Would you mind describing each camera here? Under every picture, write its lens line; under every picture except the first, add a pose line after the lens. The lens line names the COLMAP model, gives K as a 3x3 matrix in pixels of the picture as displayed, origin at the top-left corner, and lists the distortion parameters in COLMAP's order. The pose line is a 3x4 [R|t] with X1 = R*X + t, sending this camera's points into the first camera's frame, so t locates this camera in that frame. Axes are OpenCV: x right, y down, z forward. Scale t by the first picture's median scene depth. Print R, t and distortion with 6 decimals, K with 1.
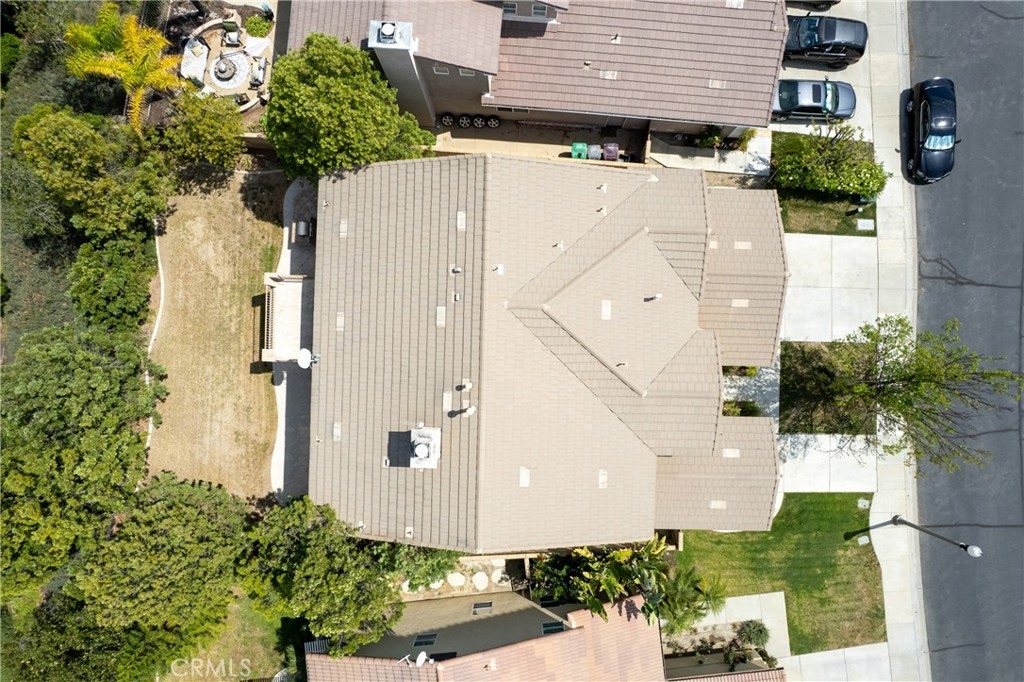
lens RADIAL K [[661.4, 0, 507.7], [0, 661.4, 349.2], [0, 0, 1]] dist [-0.074872, 0.068765]
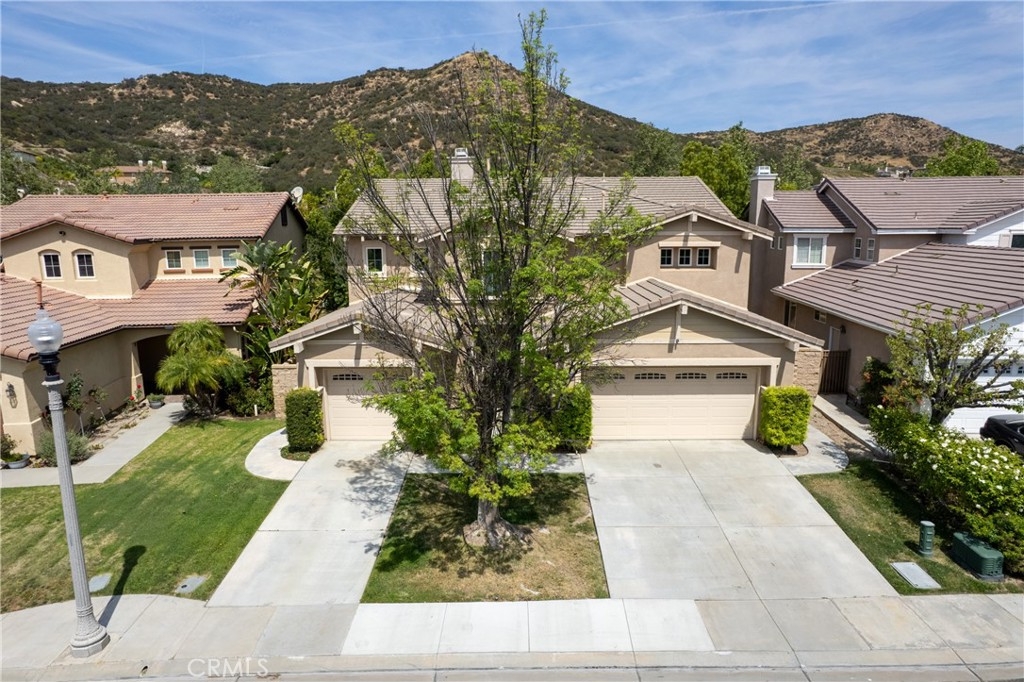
lens RADIAL K [[661.4, 0, 509.5], [0, 661.4, 348.1], [0, 0, 1]] dist [-0.074872, 0.068765]
pose [[0.006946, 0.191485, -0.981471, 0.906251], [-0.999744, 0.022484, -0.002688, 0.046134], [0.021552, 0.981238, 0.191592, 0.795472]]
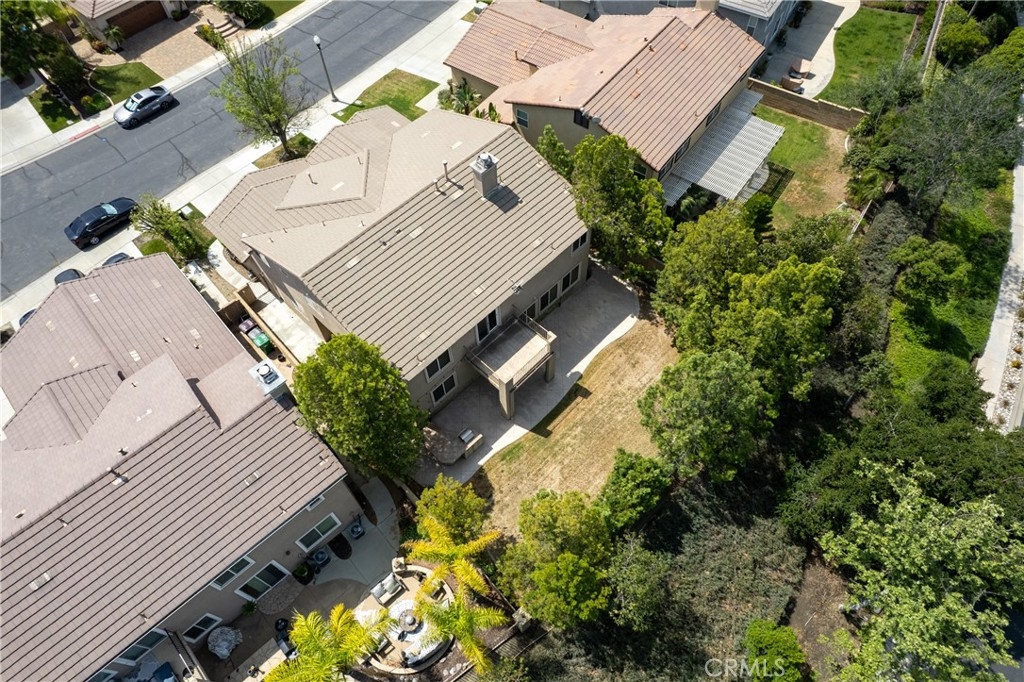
lens RADIAL K [[661.4, 0, 511.2], [0, 661.4, 339.2], [0, 0, 1]] dist [-0.074872, 0.068765]
pose [[-0.734775, -0.551684, 0.394652, -0.689794], [0.677842, -0.618809, 0.396996, -0.453214], [0.025198, 0.559214, 0.828640, -0.000393]]
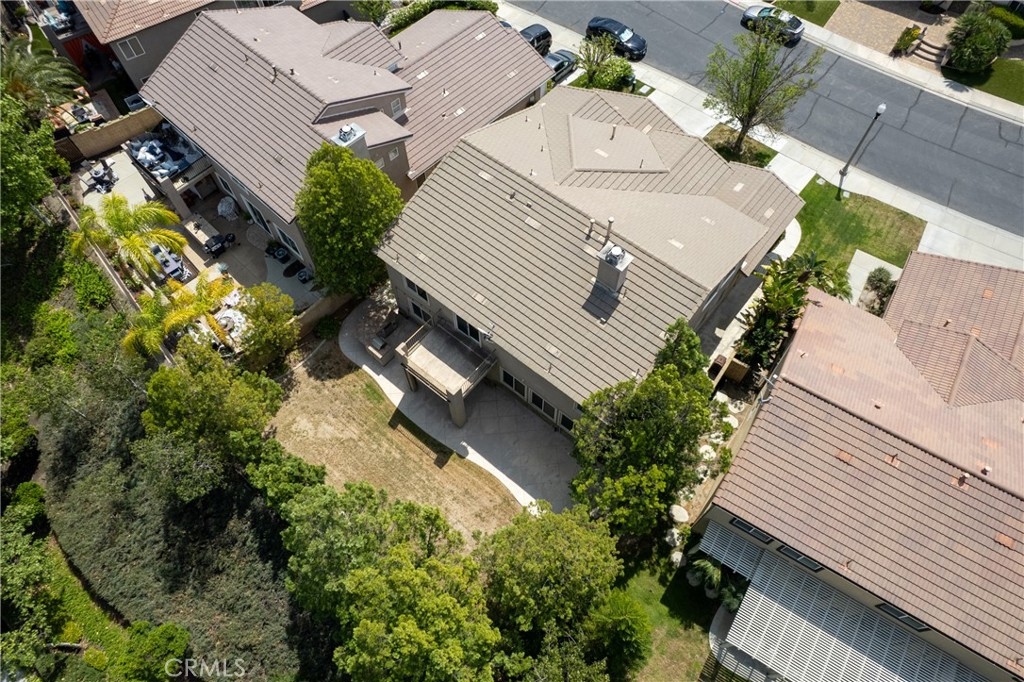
lens RADIAL K [[661.4, 0, 507.4], [0, 661.4, 344.8], [0, 0, 1]] dist [-0.074872, 0.068765]
pose [[0.624345, -0.679330, 0.385622, -0.593914], [0.781094, 0.548741, -0.297951, 0.318707], [-0.009199, 0.487231, 0.873224, 0.007386]]
